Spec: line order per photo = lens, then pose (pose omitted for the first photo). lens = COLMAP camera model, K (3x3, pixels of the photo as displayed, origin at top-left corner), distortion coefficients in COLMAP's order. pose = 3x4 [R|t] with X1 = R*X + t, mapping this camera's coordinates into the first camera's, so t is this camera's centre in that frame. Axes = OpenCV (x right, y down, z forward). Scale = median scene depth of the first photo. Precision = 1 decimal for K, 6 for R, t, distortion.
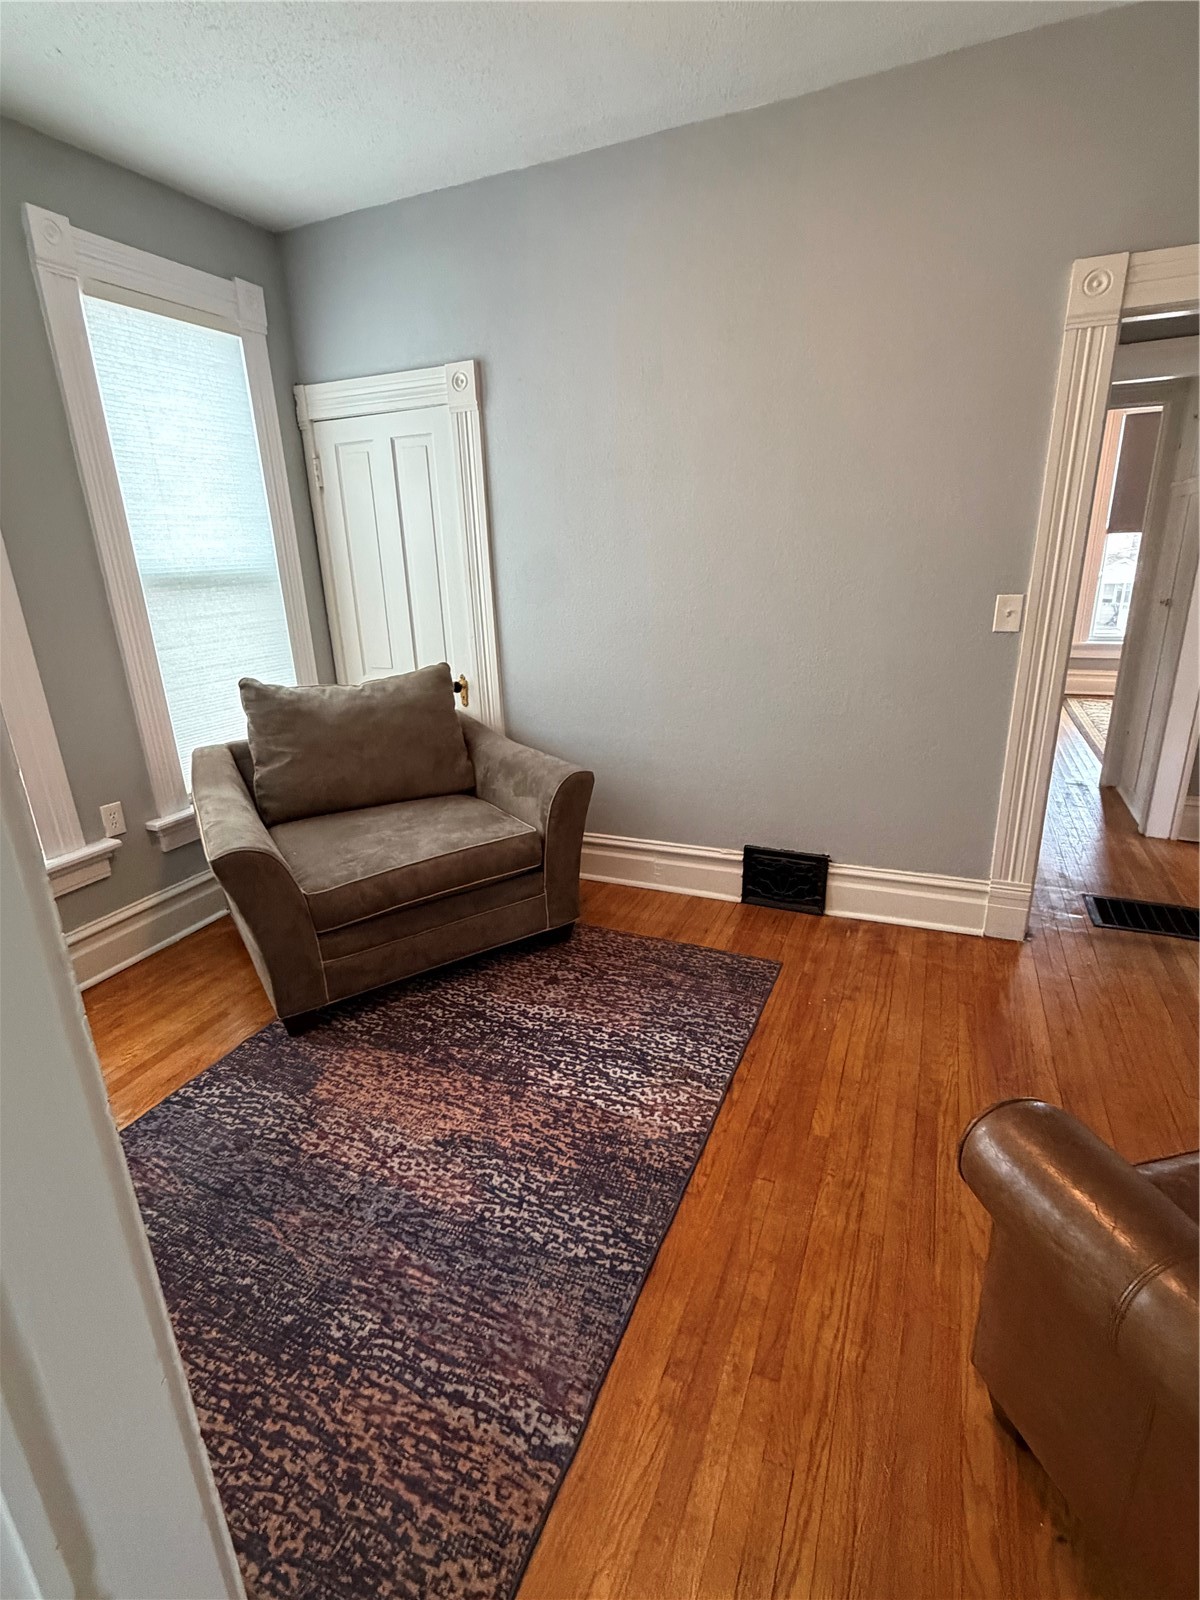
lens RADIAL K [[755.5, 0, 599.1], [0, 755.5, 797.3], [0, 0, 1]] dist [0.000993, -0.000159]
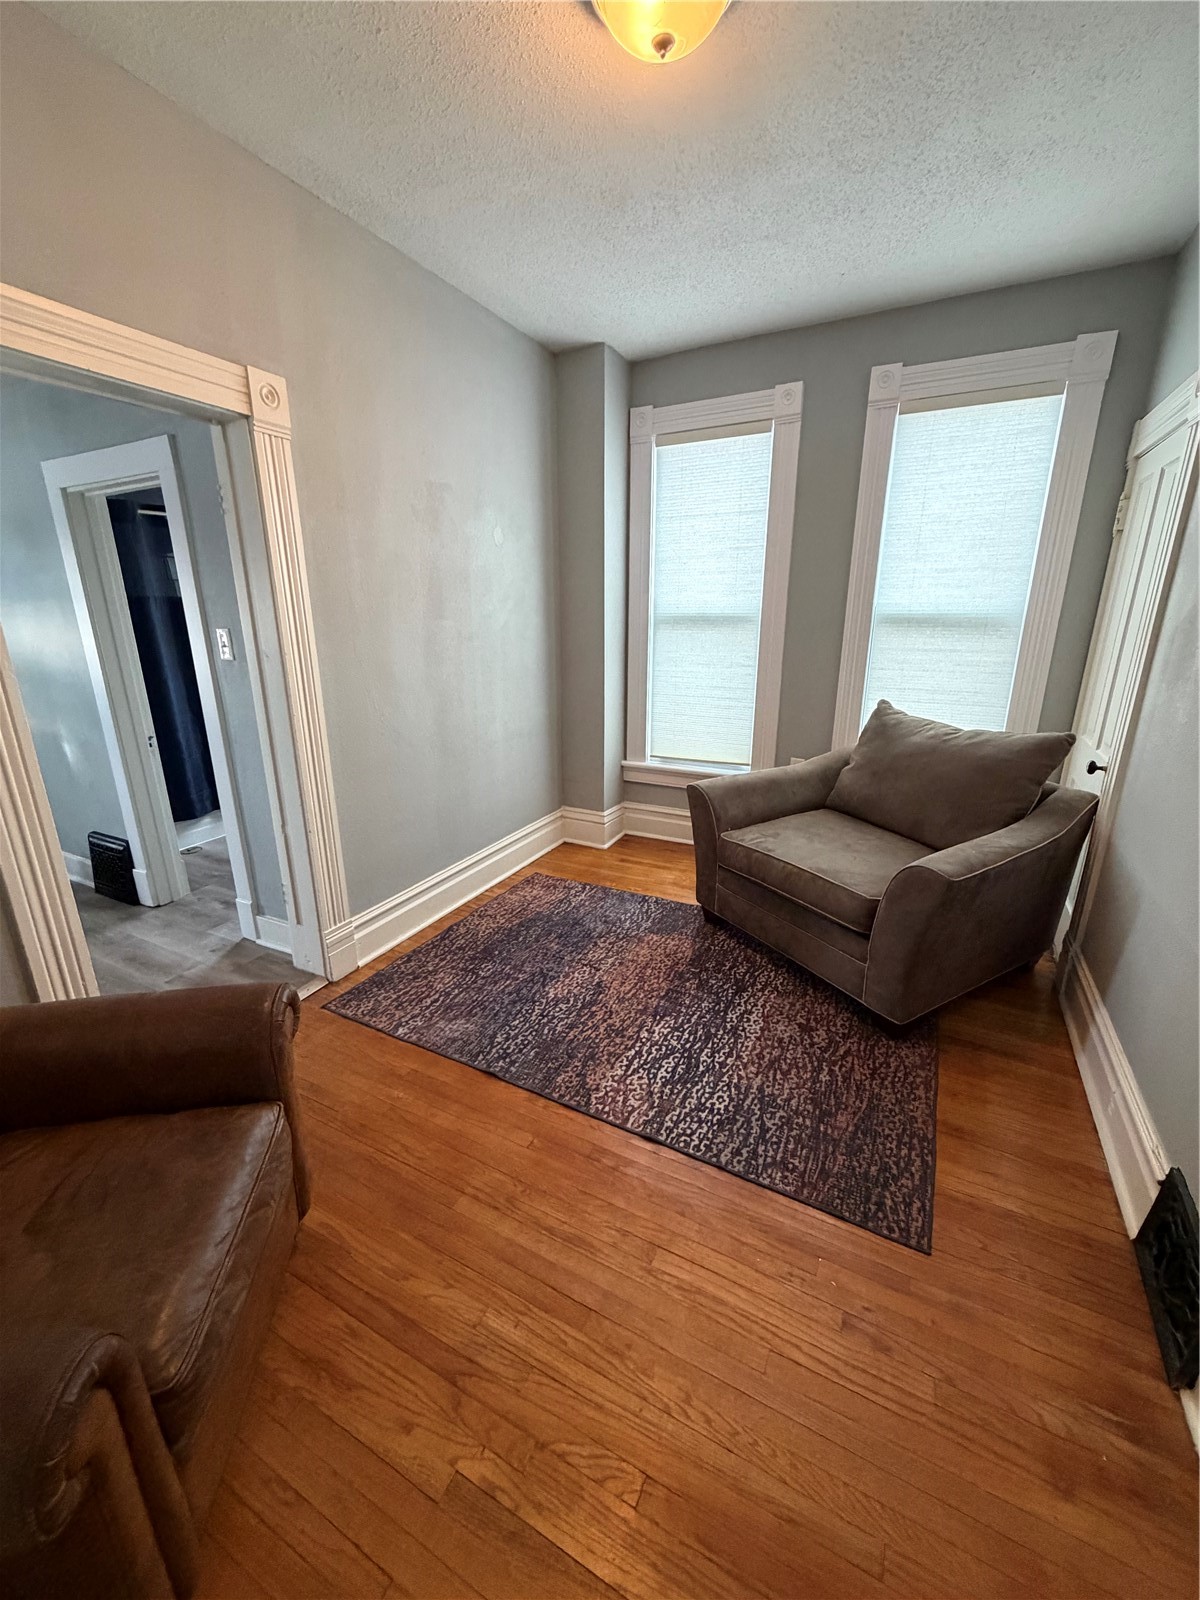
lens RADIAL K [[635.3, 0, 600.4], [0, 635.3, 797.0], [0, 0, 1]] dist [0.004328, 0.000329]
pose [[-0.051755, 0.325521, -0.944117, 0.720758], [-0.306449, 0.894597, 0.325246, -0.251766], [0.950479, 0.306157, 0.053456, 0.644701]]
